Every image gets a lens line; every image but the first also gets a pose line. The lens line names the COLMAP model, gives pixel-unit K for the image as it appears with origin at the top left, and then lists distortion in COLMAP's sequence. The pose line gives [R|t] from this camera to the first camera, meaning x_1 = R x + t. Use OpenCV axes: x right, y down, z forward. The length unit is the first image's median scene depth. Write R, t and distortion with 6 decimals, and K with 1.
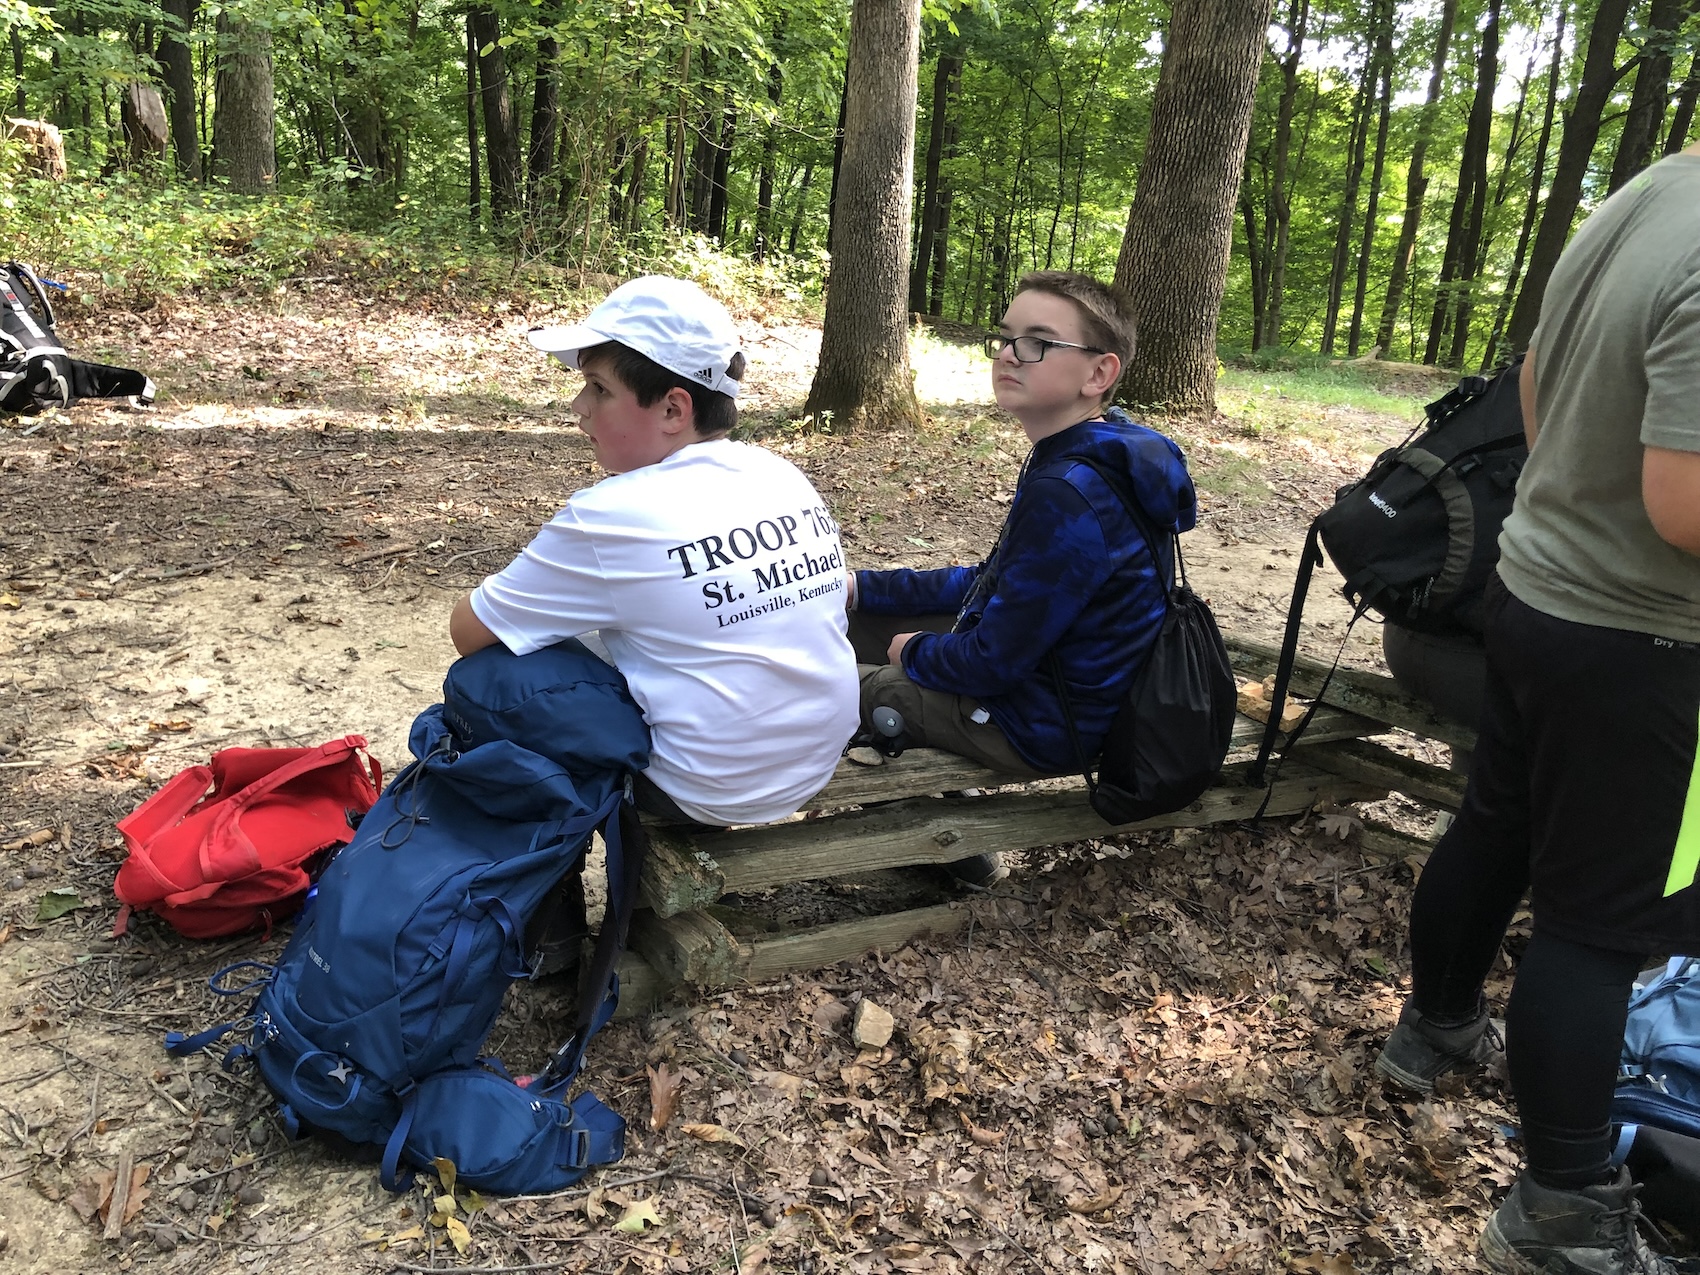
lens RADIAL K [[1417.2, 0, 850.0], [0, 1417.2, 637.5], [0, 0, 1]] dist [0.007812, -0.000193]
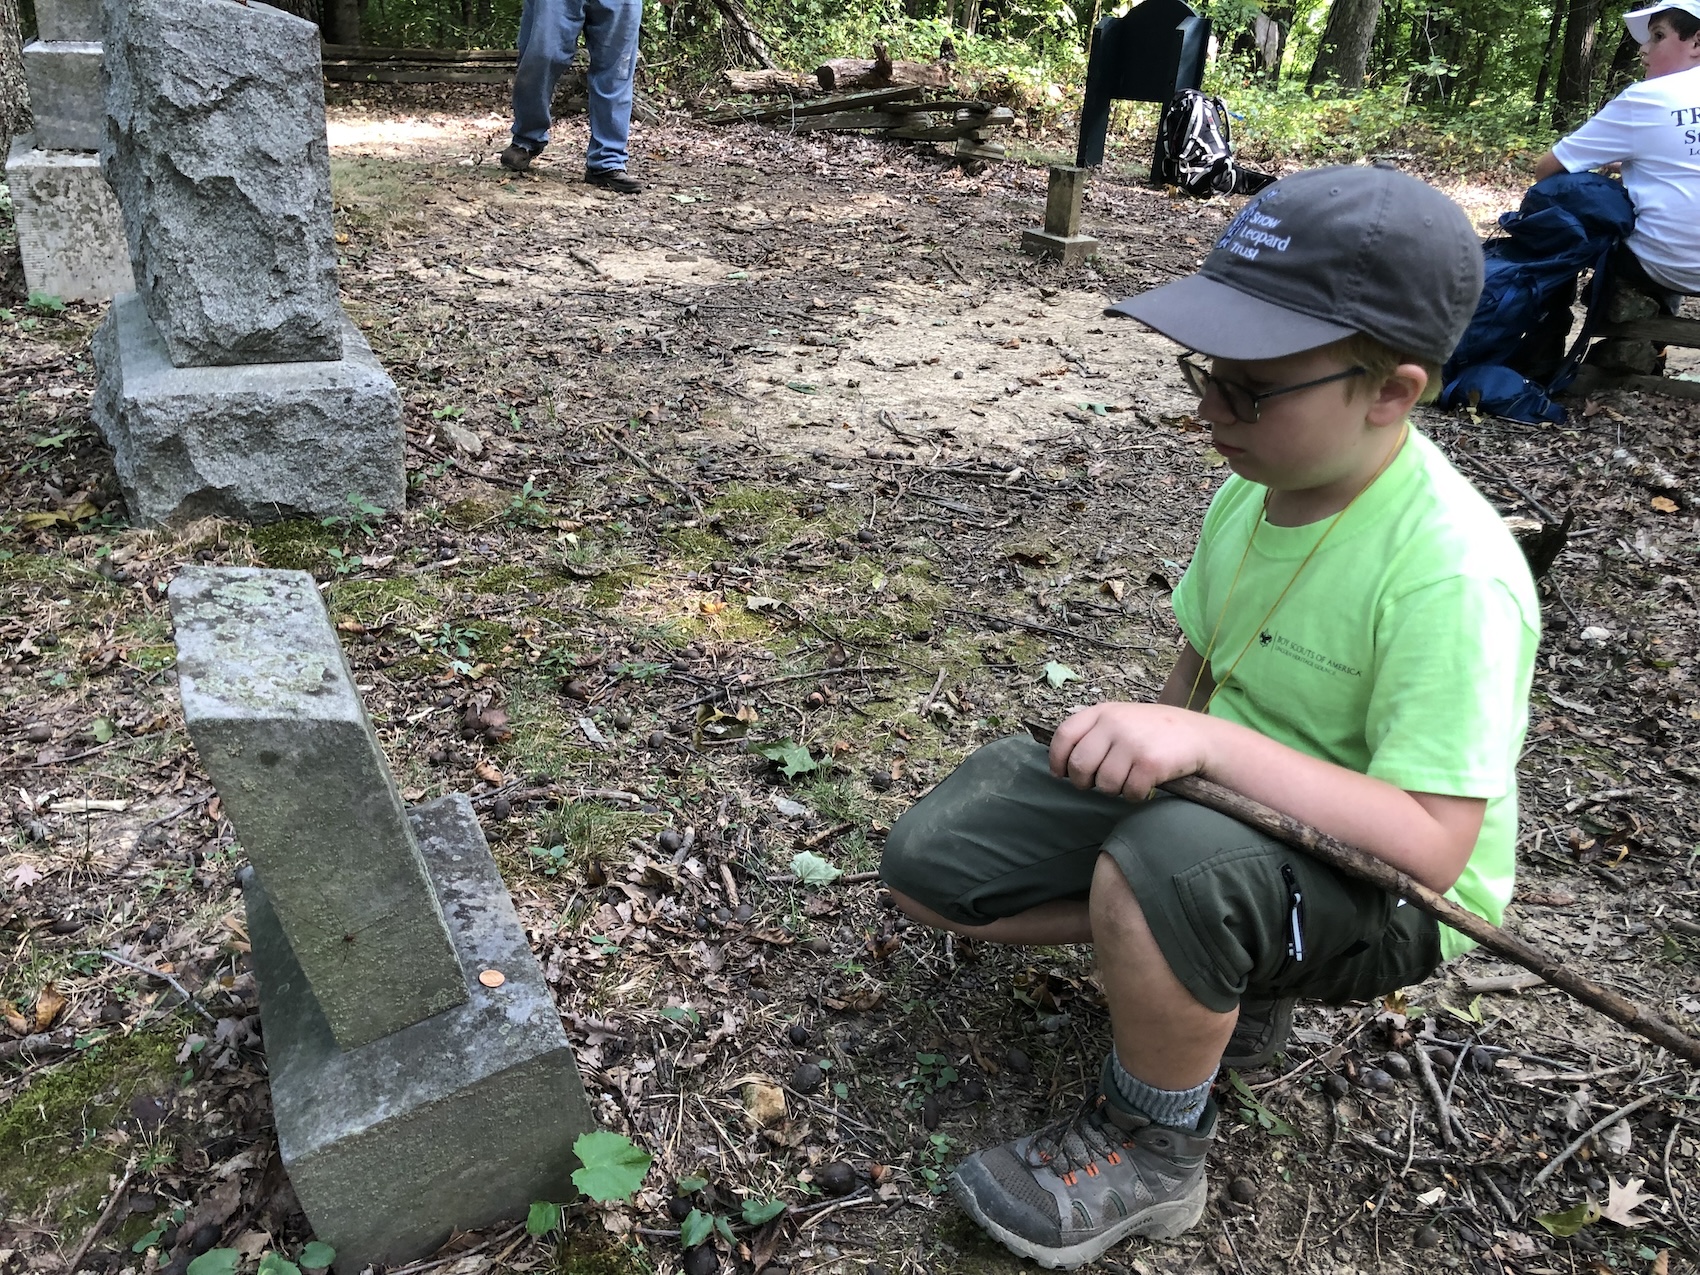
lens RADIAL K [[1417.2, 0, 850.0], [0, 1417.2, 637.5], [0, 0, 1]] dist [0.007812, -0.000193]
pose [[0.785015, 0.235966, -0.572776, 0.268549], [-0.221857, 0.970372, 0.095698, 0.680614], [0.578387, 0.051950, 0.814107, -1.186385]]
